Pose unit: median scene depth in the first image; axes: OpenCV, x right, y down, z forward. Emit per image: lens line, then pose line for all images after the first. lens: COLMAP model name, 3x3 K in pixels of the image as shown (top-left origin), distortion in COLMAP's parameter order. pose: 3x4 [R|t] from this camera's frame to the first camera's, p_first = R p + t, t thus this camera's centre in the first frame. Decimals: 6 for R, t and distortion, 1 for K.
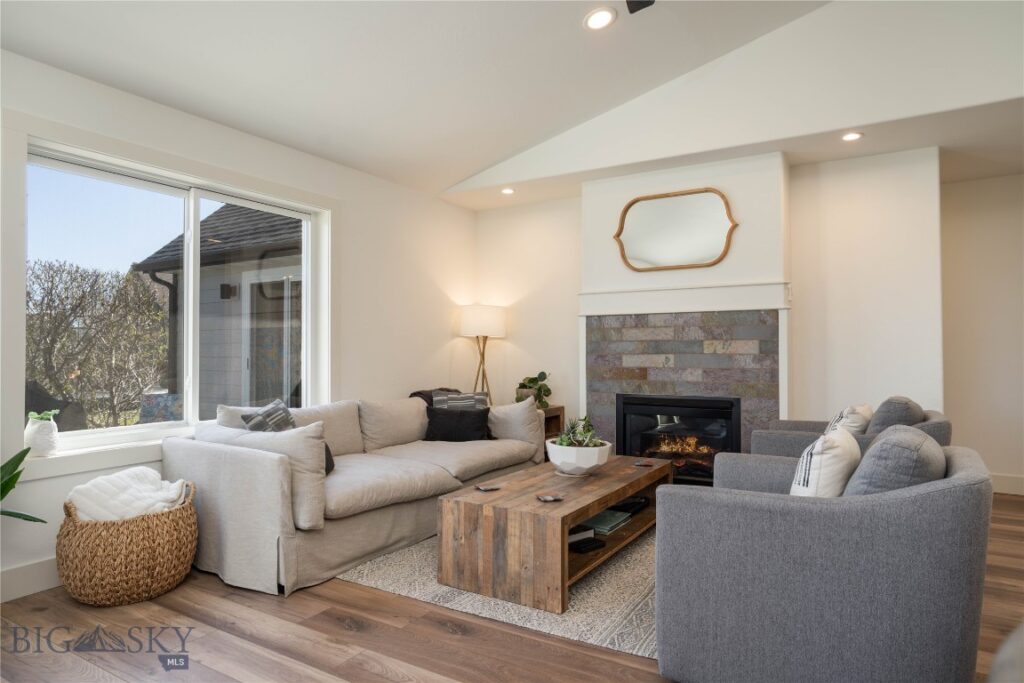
lens RADIAL K [[621.6, 0, 512.0], [0, 621.6, 341.5], [0, 0, 1]] dist [-0.005970, -0.000429]
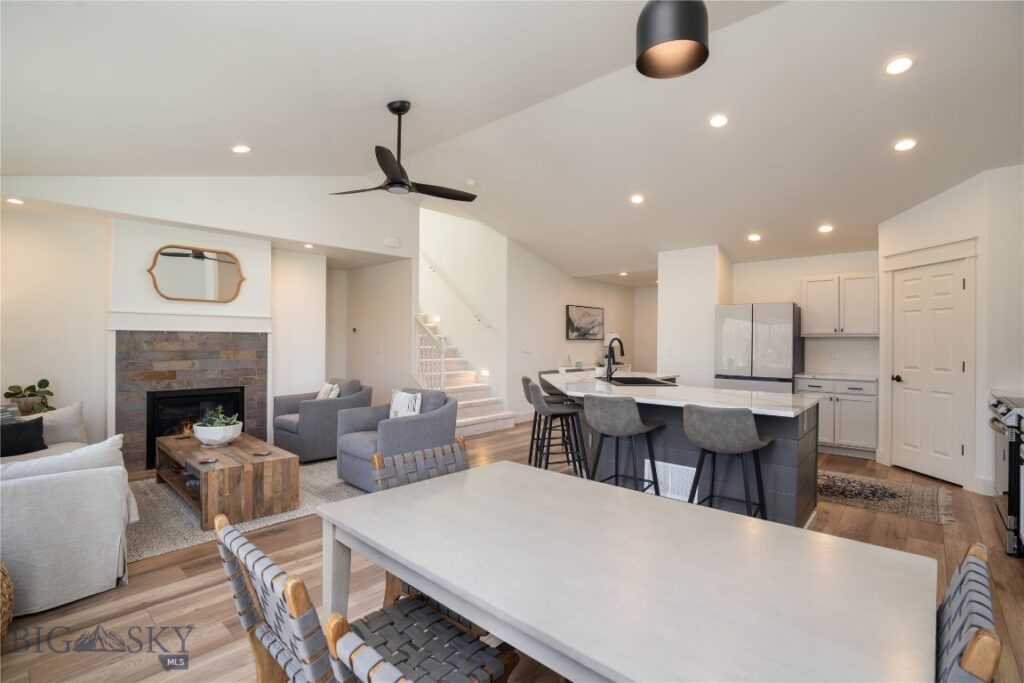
lens RADIAL K [[475.5, 0, 512.0], [0, 475.5, 341.5], [0, 0, 1]] dist [0.001536, 0.000331]
pose [[0.186295, 0.002380, 0.982491, -0.698961], [-0.024871, 0.999688, 0.002294, -0.044197], [-0.982179, -0.024863, 0.186296, 0.073655]]
